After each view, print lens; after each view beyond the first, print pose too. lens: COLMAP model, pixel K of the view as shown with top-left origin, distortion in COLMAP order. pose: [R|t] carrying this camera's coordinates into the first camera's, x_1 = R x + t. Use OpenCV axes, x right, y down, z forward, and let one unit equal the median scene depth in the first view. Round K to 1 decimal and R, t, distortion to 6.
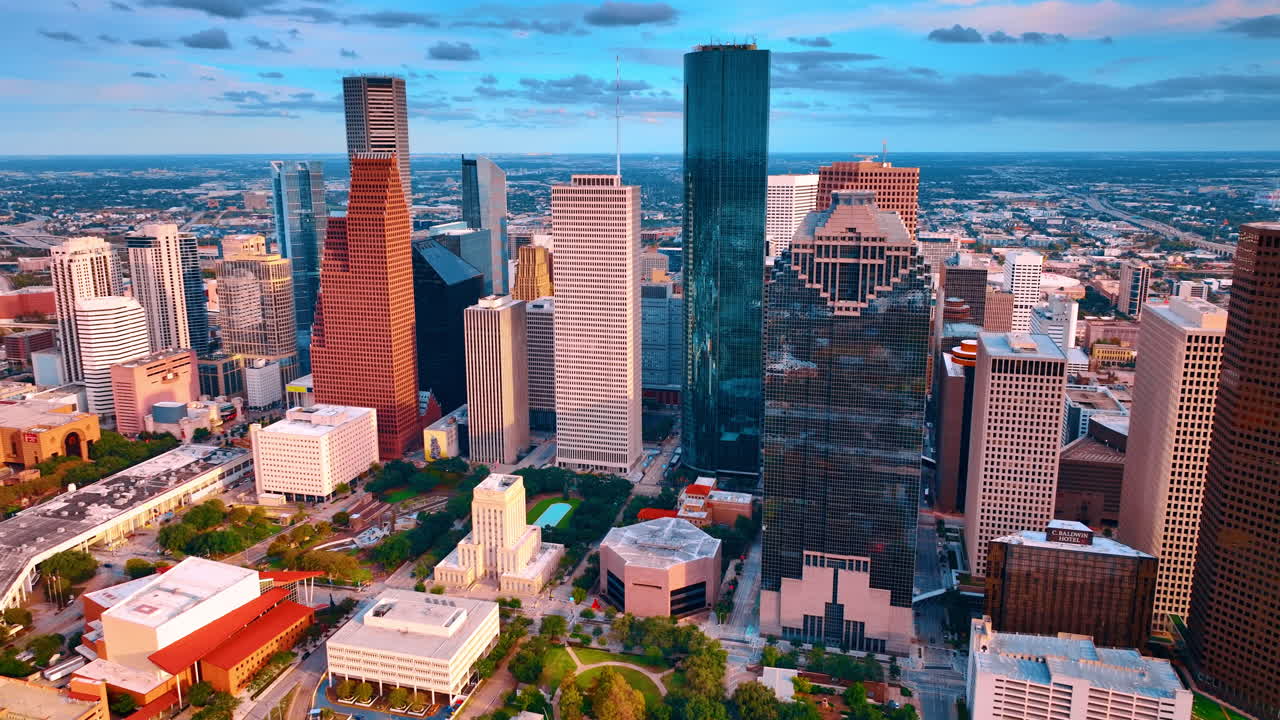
lens RADIAL K [[903.2, 0, 640.0], [0, 903.2, 360.0], [0, 0, 1]] dist [-0.008031, 0.023098]
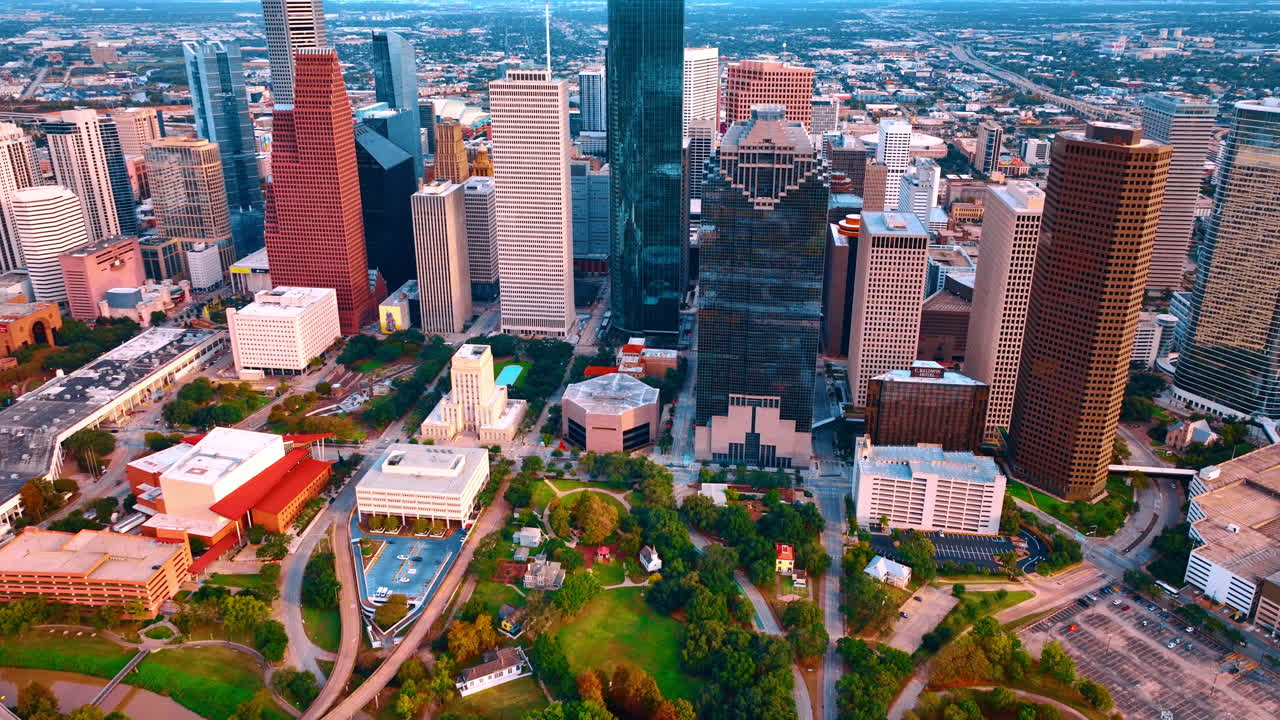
lens RADIAL K [[903.2, 0, 640.0], [0, 903.2, 360.0], [0, 0, 1]] dist [-0.008031, 0.023098]
pose [[0.990608, -0.048780, 0.127734, -0.078953], [0.026995, 0.985582, 0.167033, -0.040362], [-0.134040, -0.162016, 0.977642, -0.169017]]
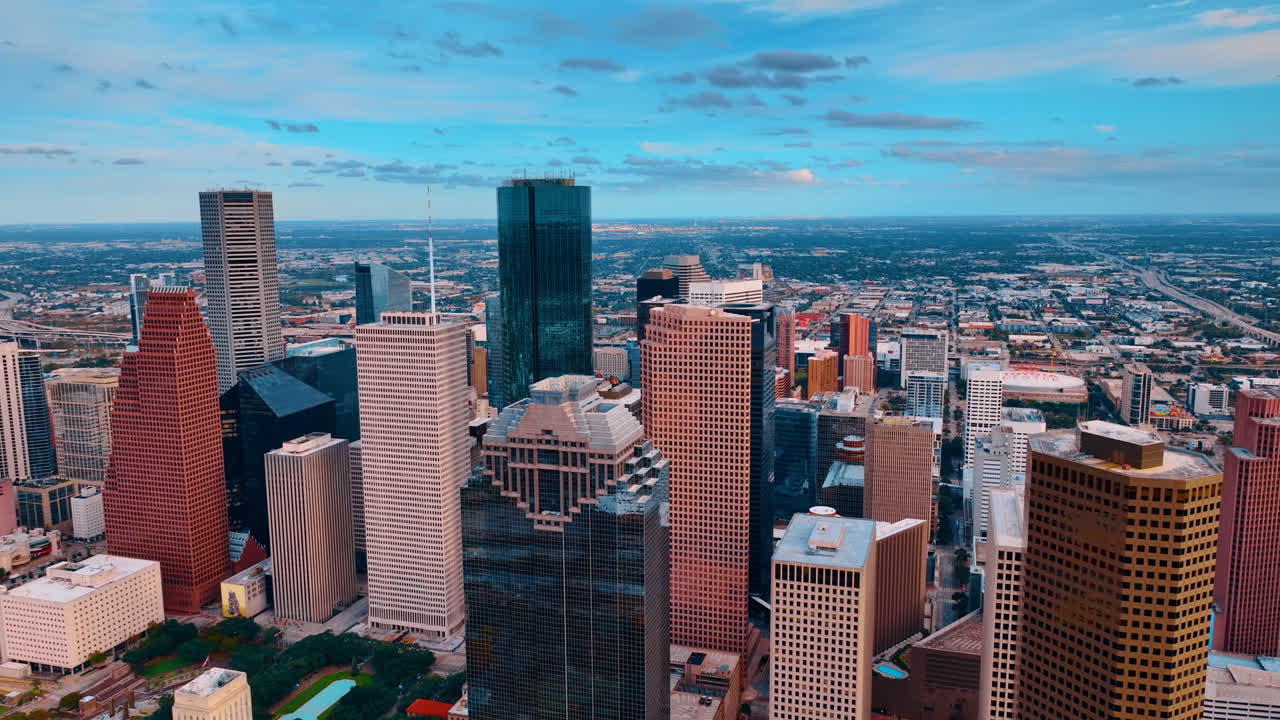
lens RADIAL K [[901.3, 0, 661.1], [0, 901.3, 374.7], [0, 0, 1]] dist [0.025683, 0.003111]
pose [[0.998113, 0.018303, -0.058620, 0.266632], [-0.020823, 0.998873, -0.042656, -0.112582], [0.057774, 0.043796, 0.997369, 0.116336]]
